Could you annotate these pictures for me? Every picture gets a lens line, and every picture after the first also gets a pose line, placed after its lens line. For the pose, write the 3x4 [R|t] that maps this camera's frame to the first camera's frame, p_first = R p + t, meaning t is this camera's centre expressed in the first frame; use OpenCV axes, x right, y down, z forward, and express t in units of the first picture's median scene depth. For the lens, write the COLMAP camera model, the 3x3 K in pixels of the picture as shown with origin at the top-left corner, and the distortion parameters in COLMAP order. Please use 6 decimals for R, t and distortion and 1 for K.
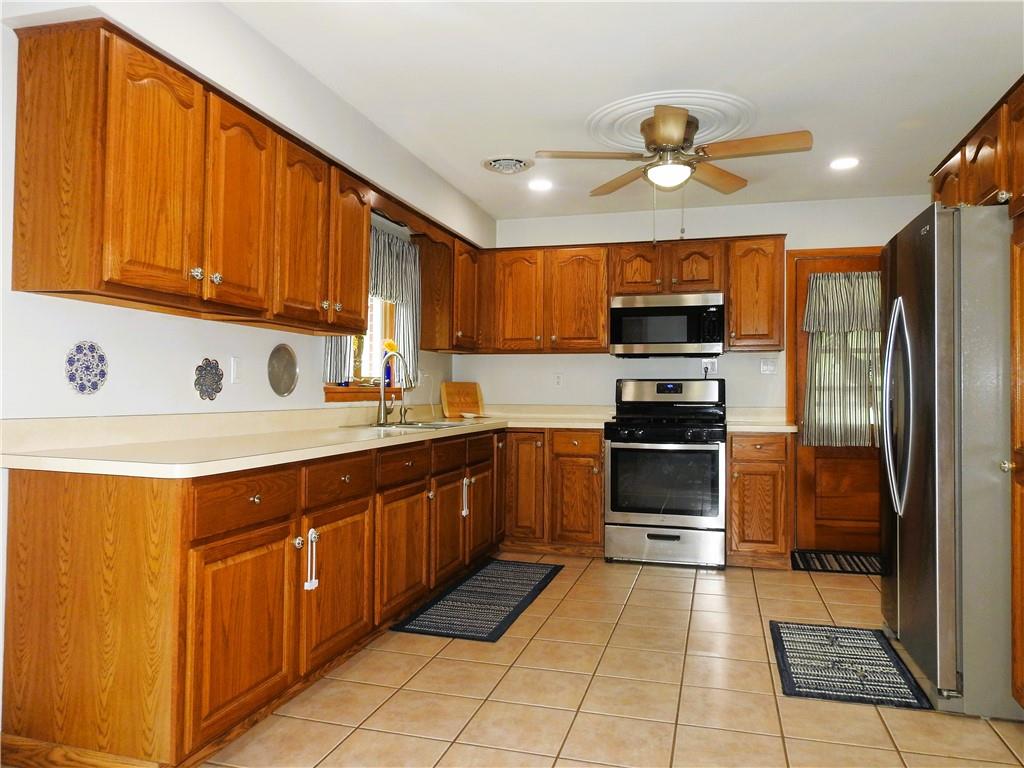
lens RADIAL K [[733.2, 0, 512.0], [0, 733.2, 384.0], [0, 0, 1]] dist [-0.005611, 0.002805]
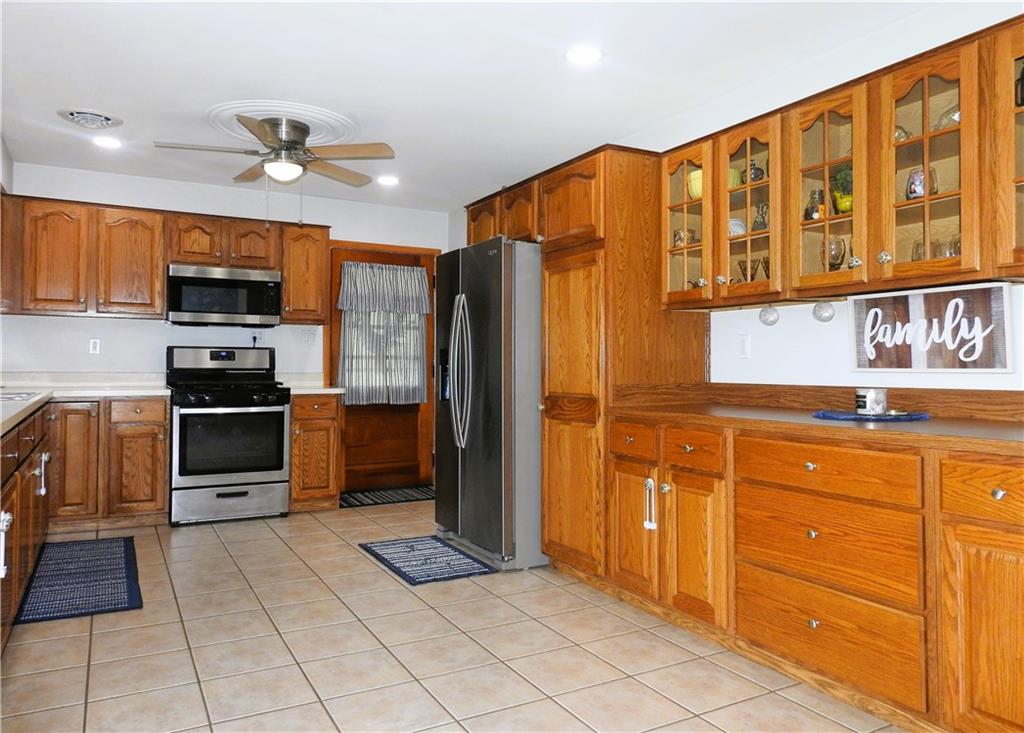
lens RADIAL K [[733.4, 0, 514.0], [0, 733.4, 349.4], [0, 0, 1]] dist [-0.004989, 0.001698]
pose [[0.707387, 0.013668, 0.706694, -0.265653], [-0.012967, 0.999896, -0.006359, -0.002315], [-0.706708, -0.004666, 0.707490, -0.050396]]
